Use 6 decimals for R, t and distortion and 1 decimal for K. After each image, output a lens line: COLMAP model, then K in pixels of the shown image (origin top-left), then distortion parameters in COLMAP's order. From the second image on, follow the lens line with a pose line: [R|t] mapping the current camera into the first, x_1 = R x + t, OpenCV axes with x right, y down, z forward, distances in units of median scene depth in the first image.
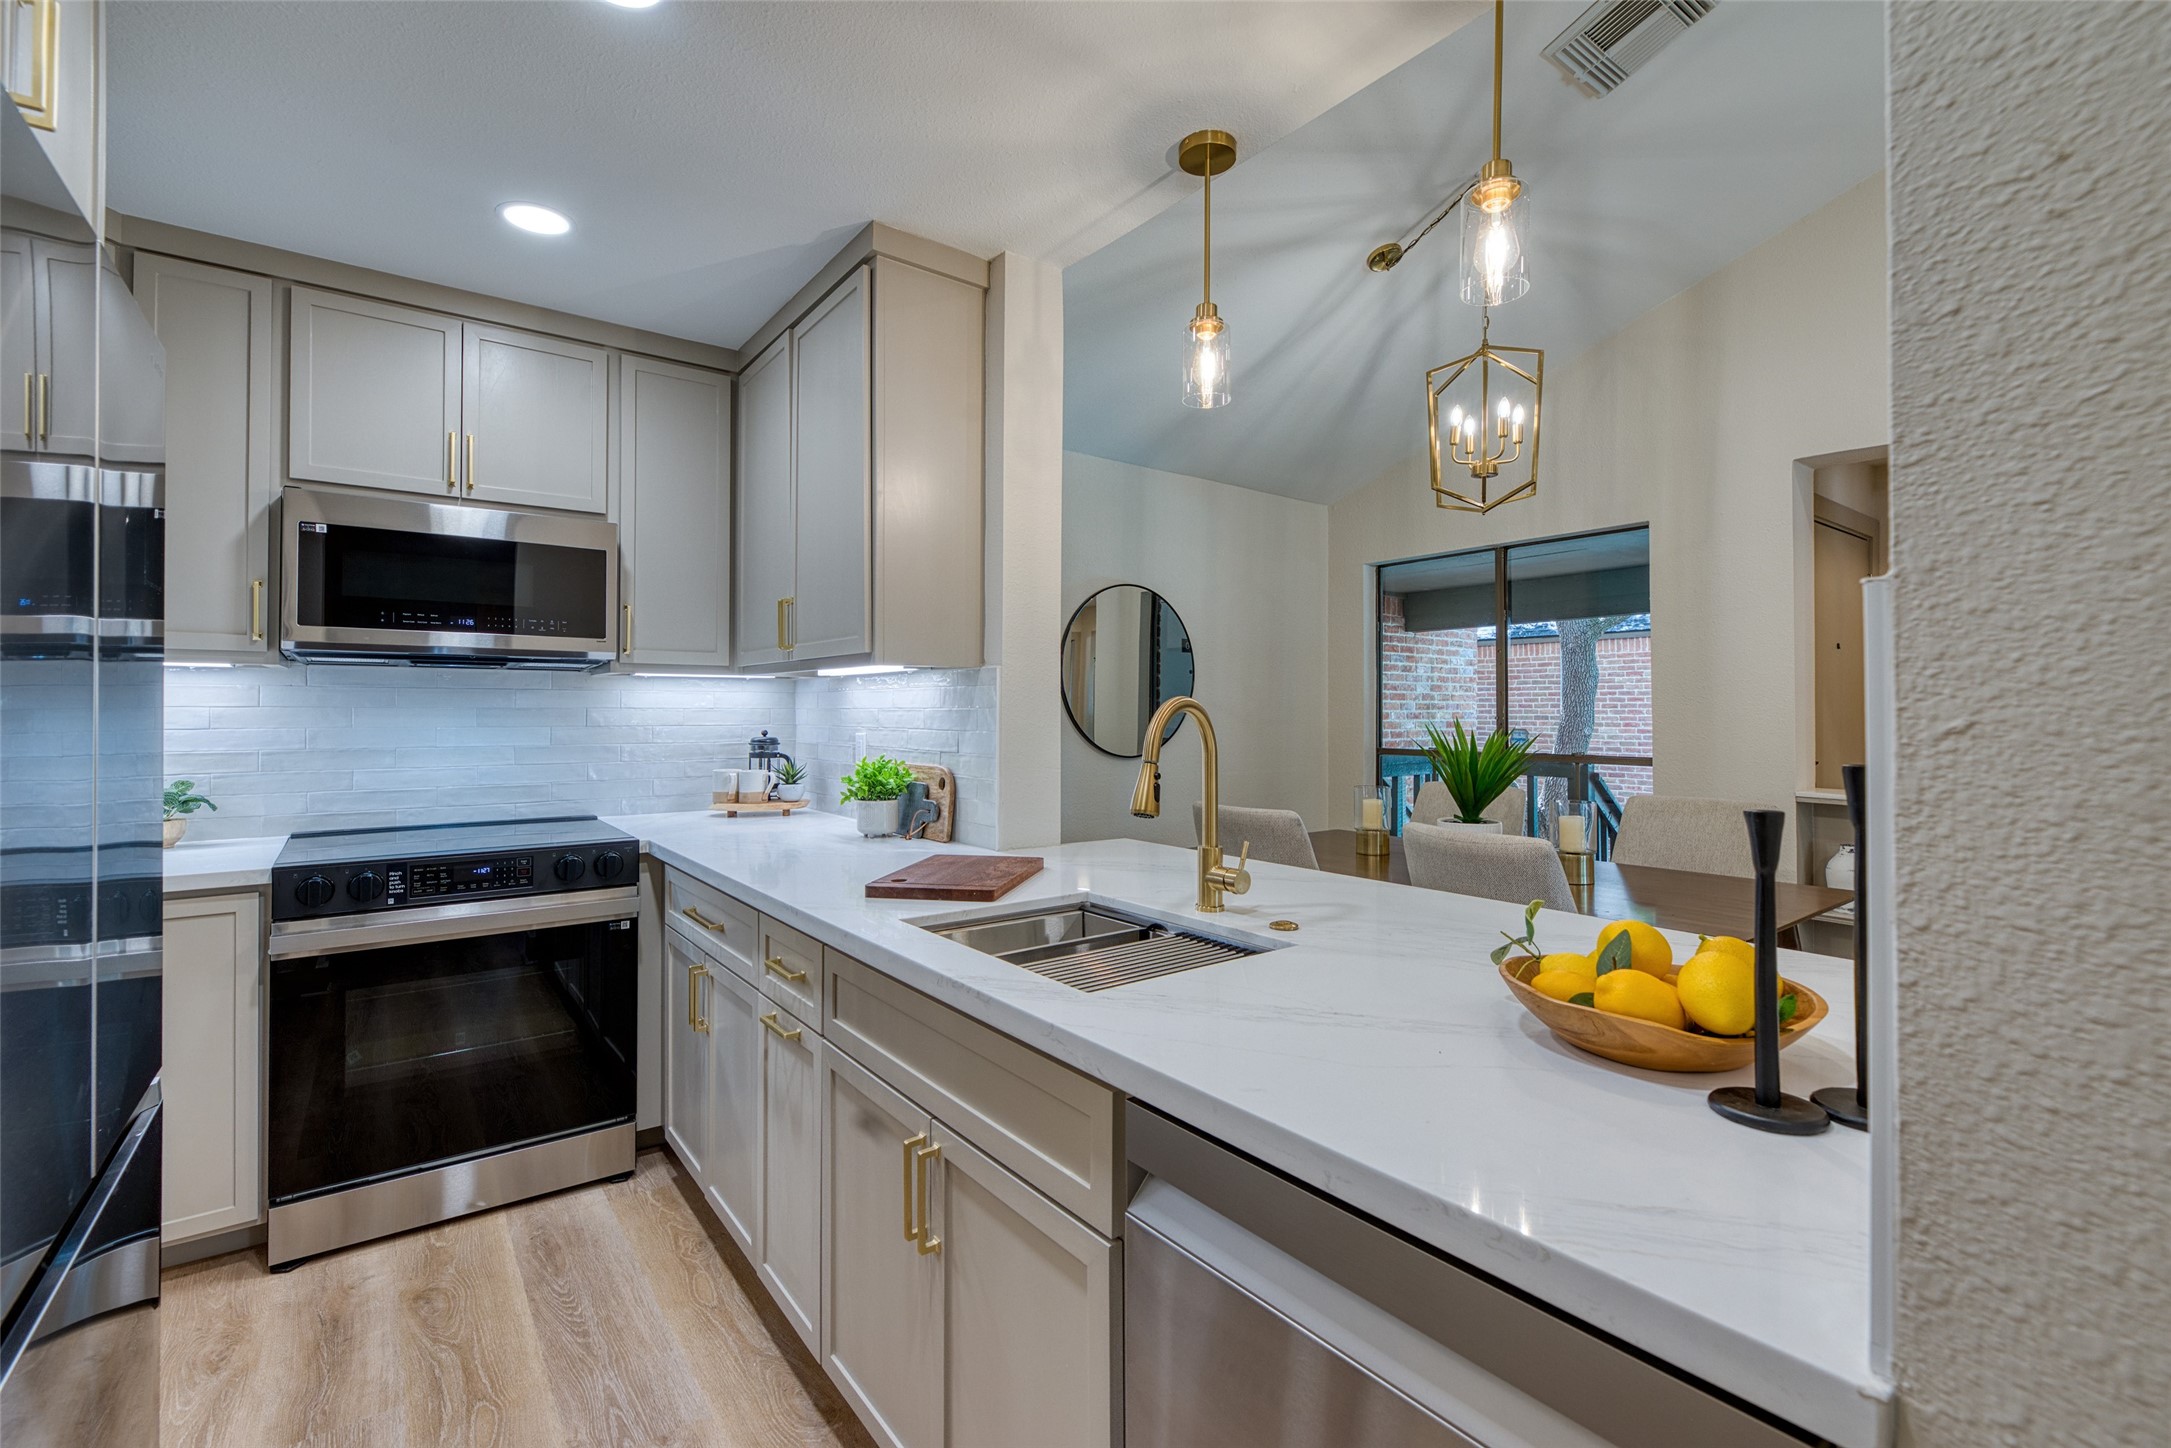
lens RADIAL K [[949.9, 0, 1086.7], [0, 949.9, 697.7], [0, 0, 1]] dist [0.000482, -0.000632]
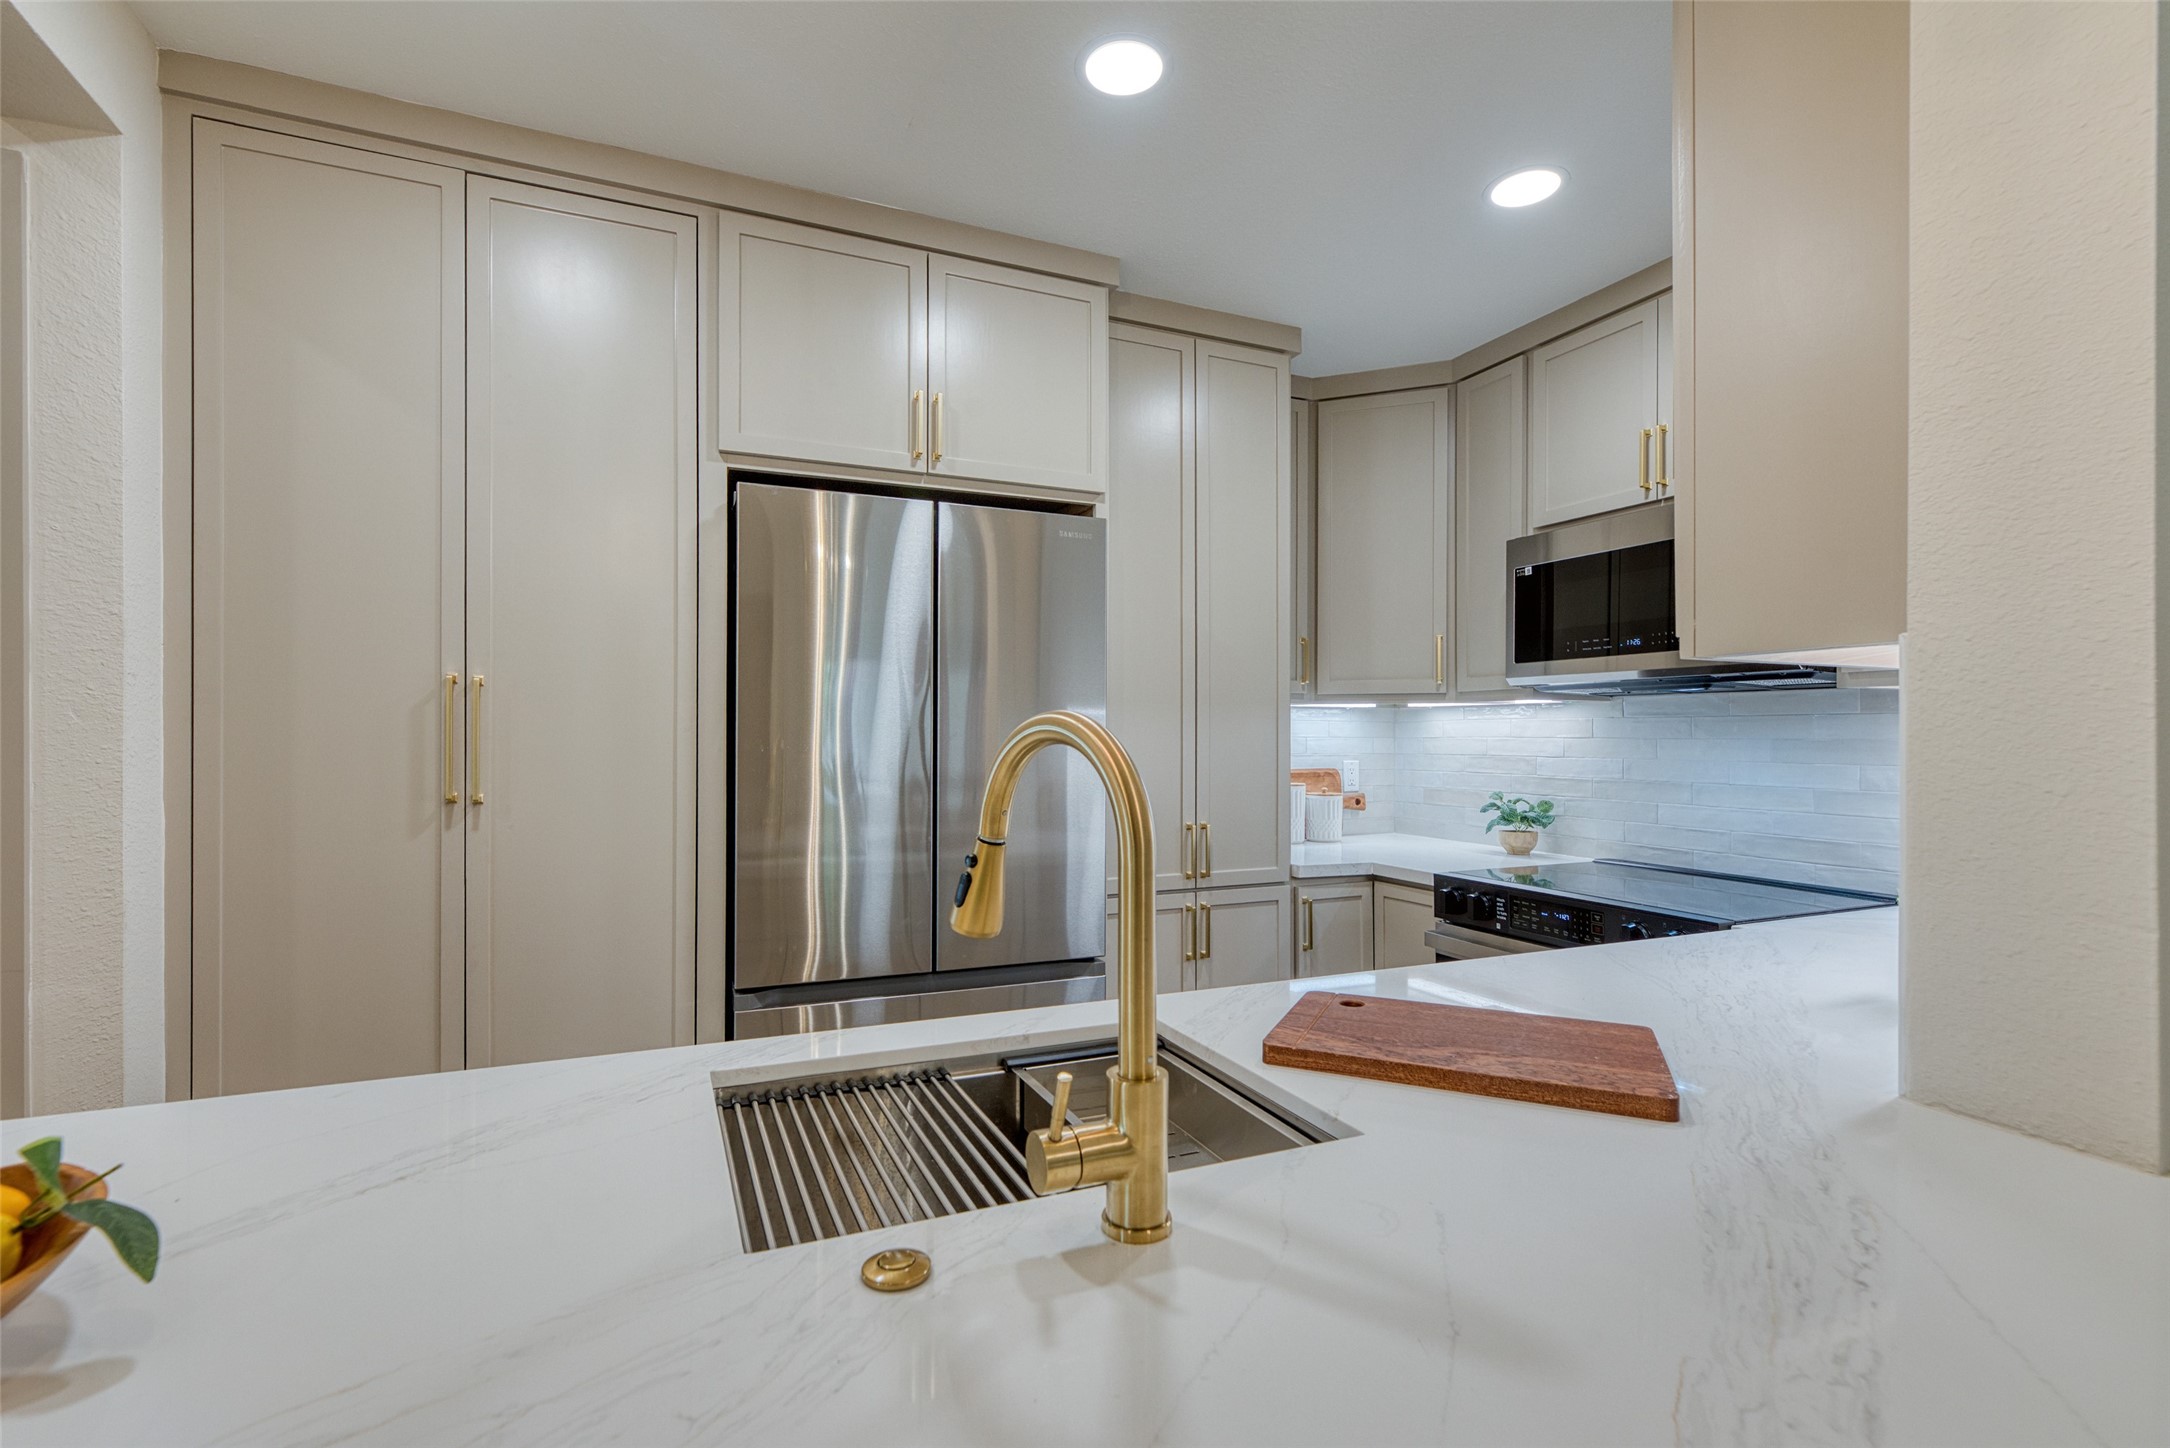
lens RADIAL K [[988.7, 0, 1080.0], [0, 988.7, 729.8], [0, 0, 1]] dist [-0.001756, -0.000400]
pose [[-0.233885, -0.008433, -0.972228, 0.305759], [0.008893, 0.999902, -0.010813, 0.006348], [0.972224, -0.011175, -0.233787, 0.595111]]
